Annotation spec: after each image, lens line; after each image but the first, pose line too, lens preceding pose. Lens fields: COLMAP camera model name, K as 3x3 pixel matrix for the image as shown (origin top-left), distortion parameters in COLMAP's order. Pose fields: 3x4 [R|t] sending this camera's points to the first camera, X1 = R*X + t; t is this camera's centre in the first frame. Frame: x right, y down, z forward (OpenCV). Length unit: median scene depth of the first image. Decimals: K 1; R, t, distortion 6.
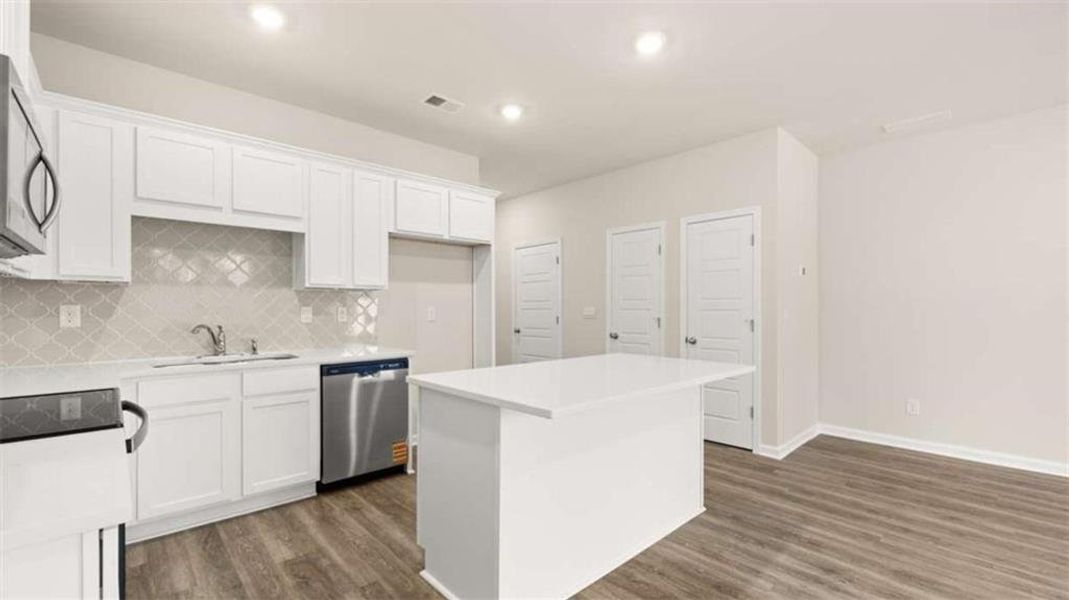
lens RADIAL K [[448.4, 0, 531.1], [0, 448.4, 306.4], [0, 0, 1]] dist [-0.001309, 0.000738]
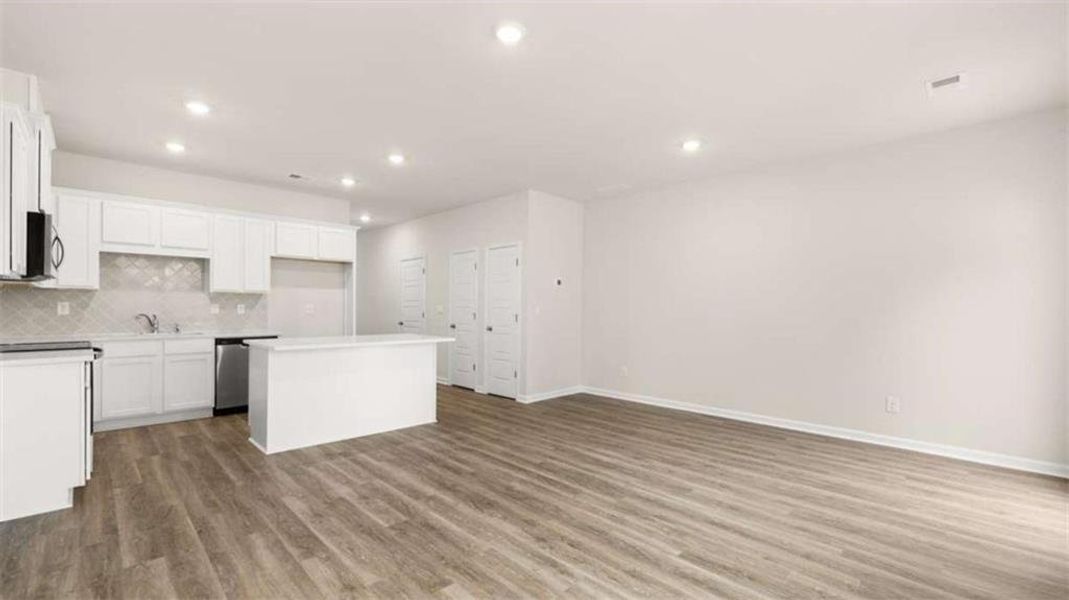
lens RADIAL K [[448.4, 0, 531.8], [0, 448.4, 305.6], [0, 0, 1]] dist [-0.001309, 0.000738]
pose [[0.999506, 0.006641, 0.030717, 0.626045], [-0.006666, 0.999978, 0.000720, -0.001430], [-0.030711, -0.000924, 0.999528, -0.675258]]
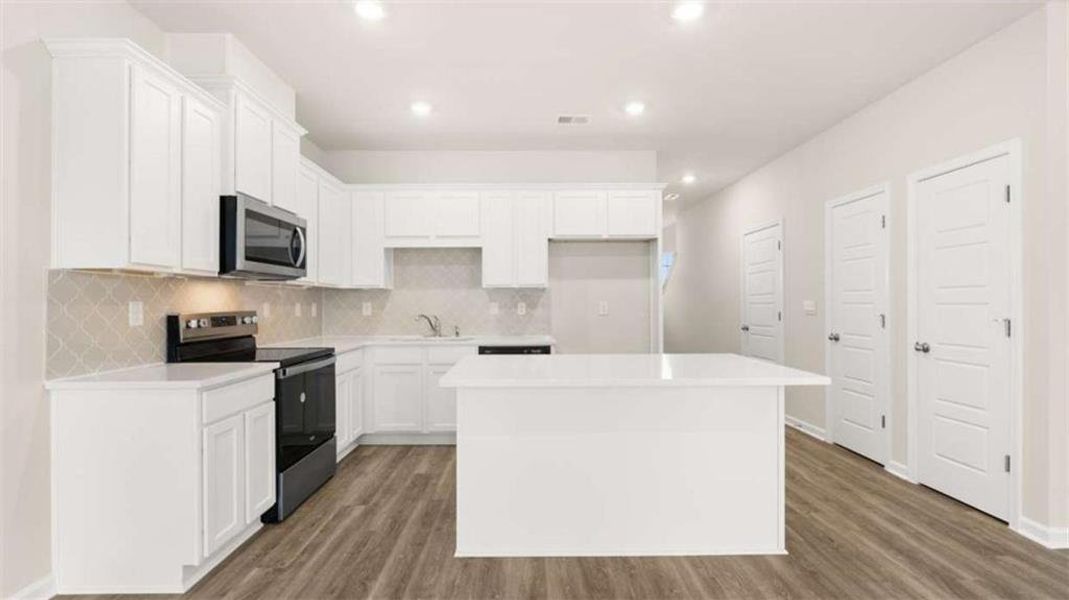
lens RADIAL K [[470.1, 0, 534.2], [0, 470.1, 299.7], [0, 0, 1]] dist [-0.005660, -0.000786]
pose [[0.743594, -0.010517, -0.668548, 0.549613], [0.007928, 0.999945, -0.006913, 0.003353], [0.668584, -0.000160, 0.743637, 0.071412]]
